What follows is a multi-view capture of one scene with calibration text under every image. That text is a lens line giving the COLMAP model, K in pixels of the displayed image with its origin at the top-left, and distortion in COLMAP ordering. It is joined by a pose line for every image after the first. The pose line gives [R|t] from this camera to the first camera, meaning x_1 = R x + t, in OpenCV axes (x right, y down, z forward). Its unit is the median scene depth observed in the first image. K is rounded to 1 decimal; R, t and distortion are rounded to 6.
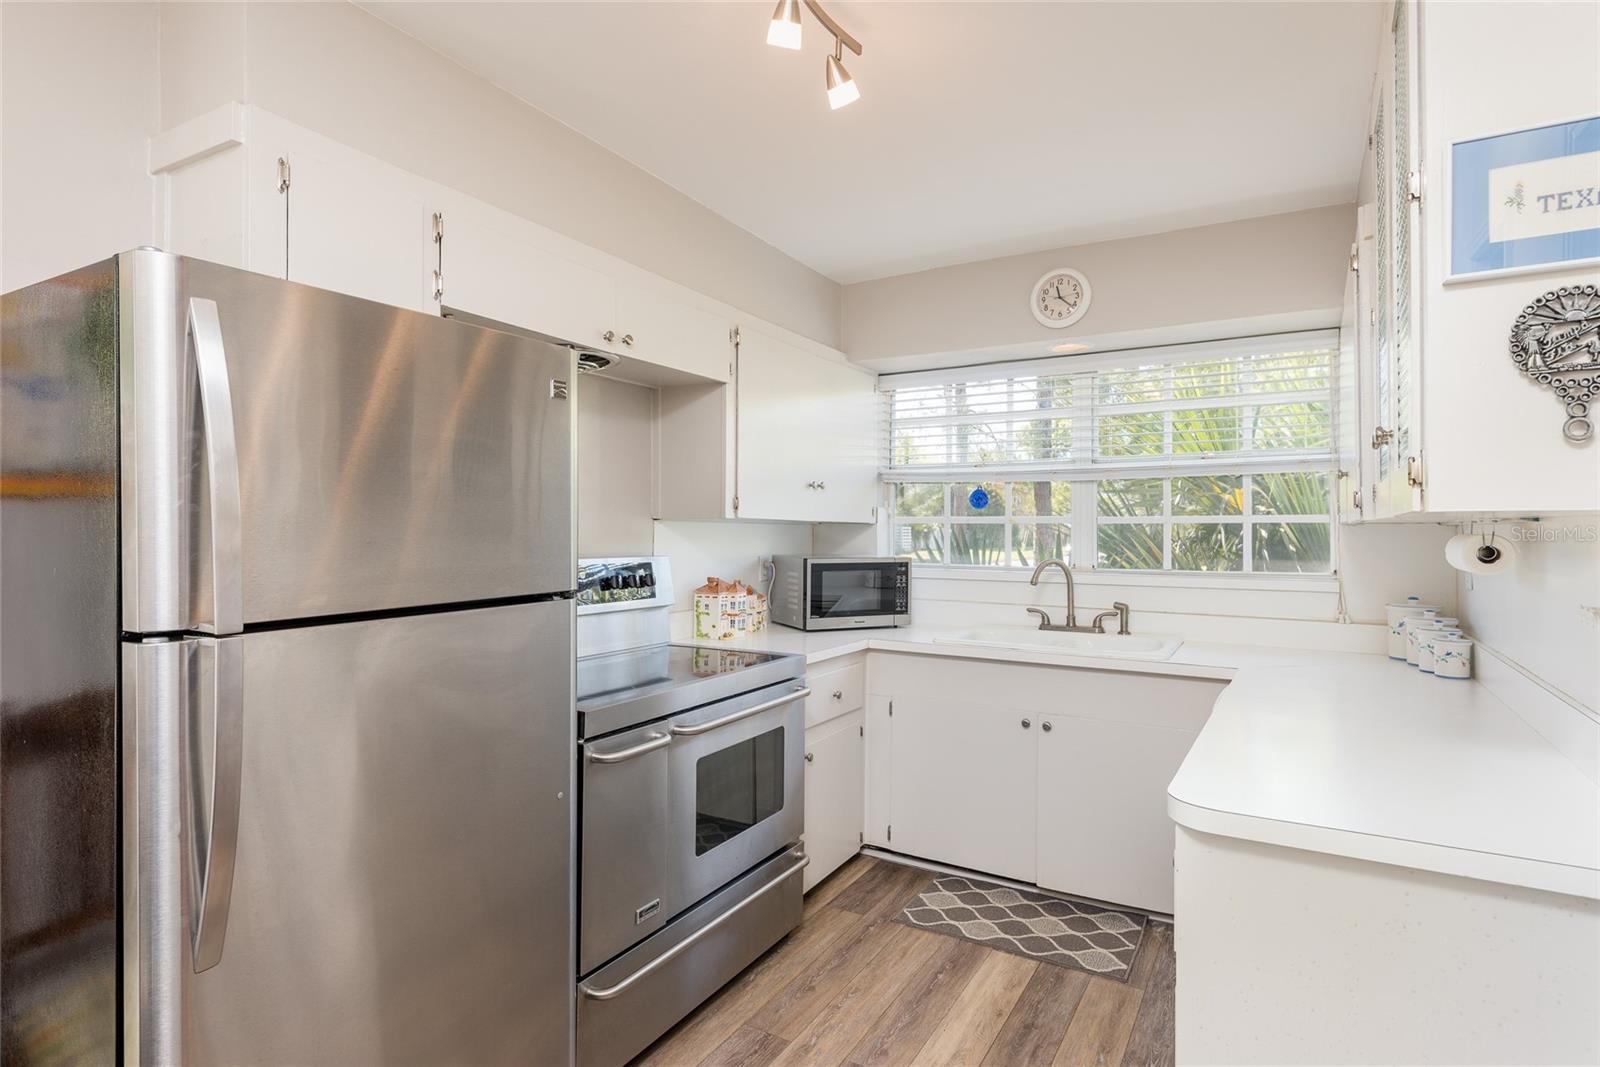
lens RADIAL K [[831.9, 0, 800.1], [0, 831.9, 528.7], [0, 0, 1]] dist [-0.003313, -0.001156]
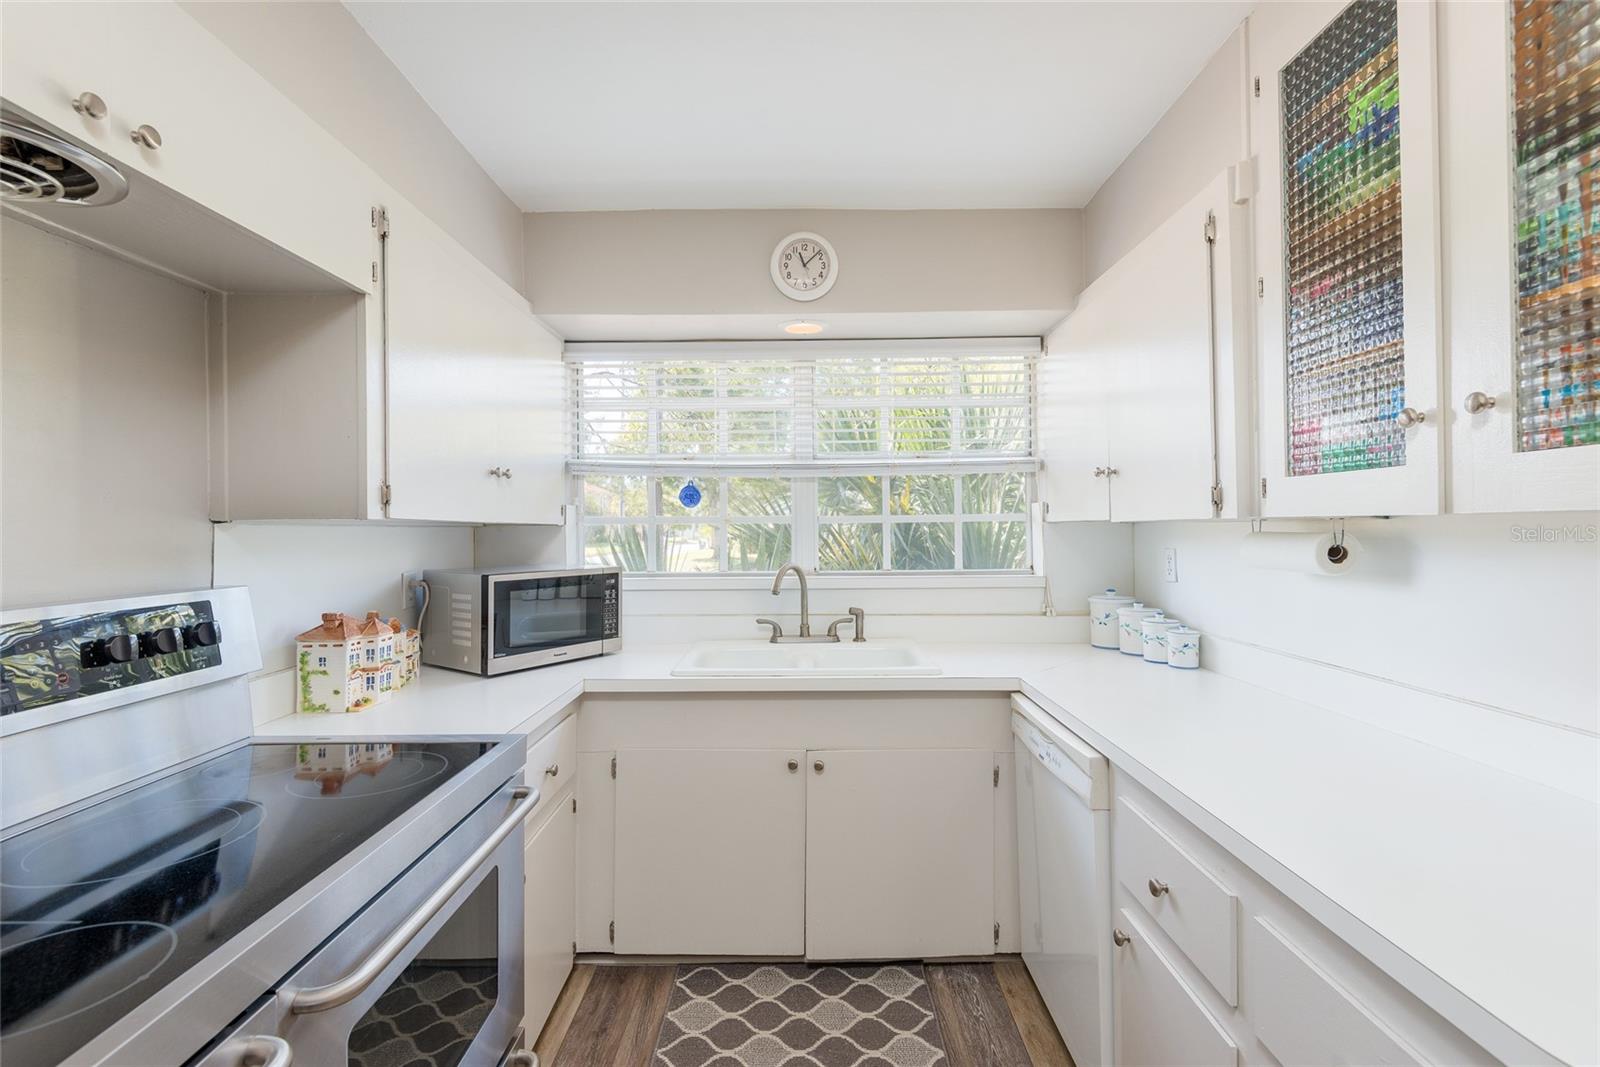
lens RADIAL K [[716.0, 0, 805.4], [0, 716.0, 523.9], [0, 0, 1]] dist [0.010143, -0.004998]
pose [[0.863401, -0.008470, 0.504448, -0.069931], [0.009964, 0.999950, -0.000266, -0.005534], [-0.504420, 0.005256, 0.863442, 0.348305]]
